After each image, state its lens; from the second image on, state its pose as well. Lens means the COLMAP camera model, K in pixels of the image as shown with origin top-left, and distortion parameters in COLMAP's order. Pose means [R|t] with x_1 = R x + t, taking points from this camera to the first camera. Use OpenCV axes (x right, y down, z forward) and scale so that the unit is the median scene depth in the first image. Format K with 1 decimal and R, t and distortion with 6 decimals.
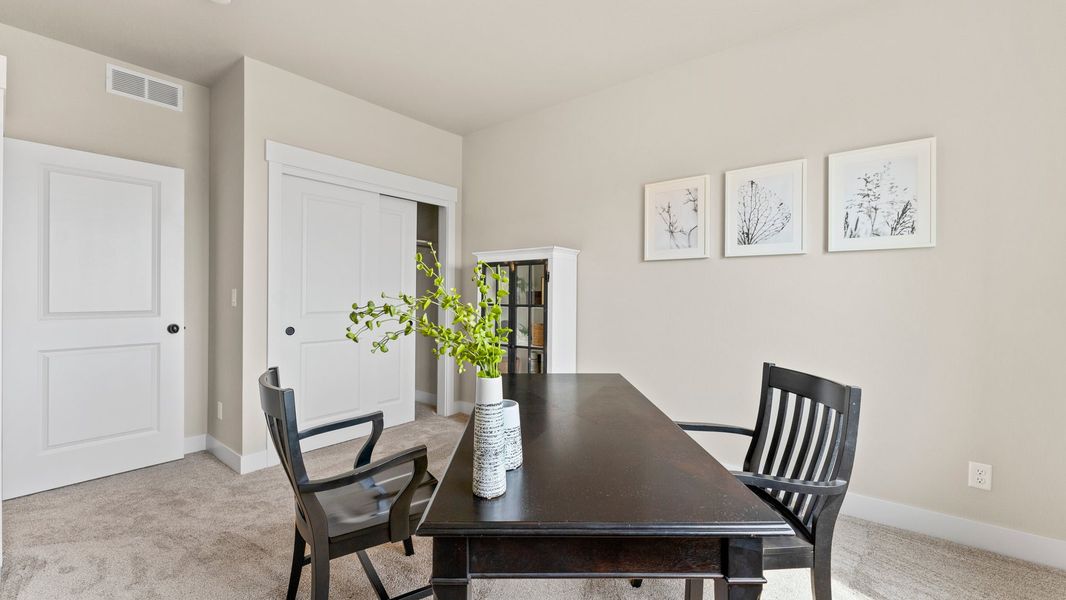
lens RADIAL K [[437.7, 0, 533.0], [0, 437.7, 300.0], [0, 0, 1]] dist [-0.000419, -0.000005]
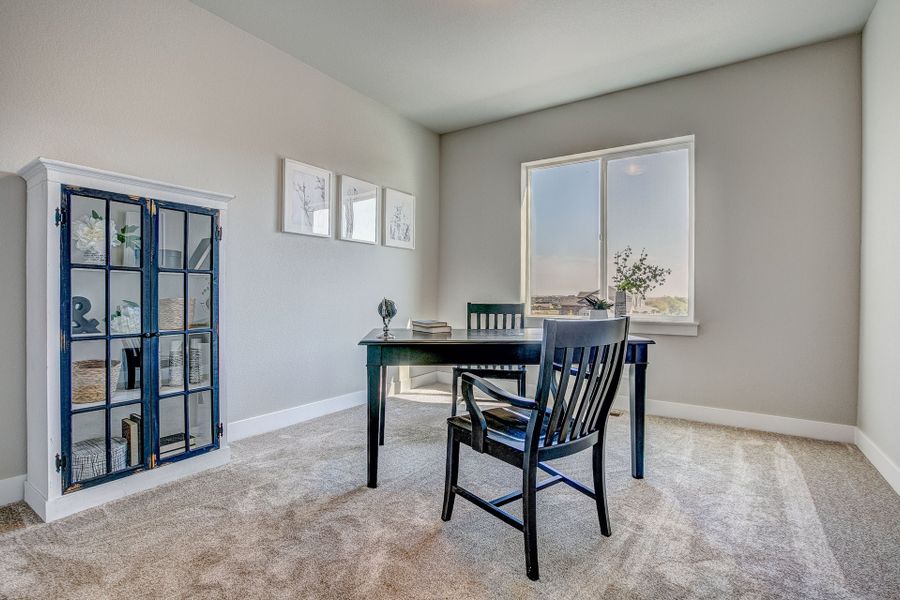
lens RADIAL K [[401.2, 0, 449.5], [0, 401.2, 295.7], [0, 0, 1]] dist [-0.066511, 0.026748]
pose [[-0.072334, -0.015559, 0.997259, -0.705038], [0.008294, 0.999834, 0.016201, 0.048731], [-0.997346, 0.009443, -0.072193, 0.692655]]
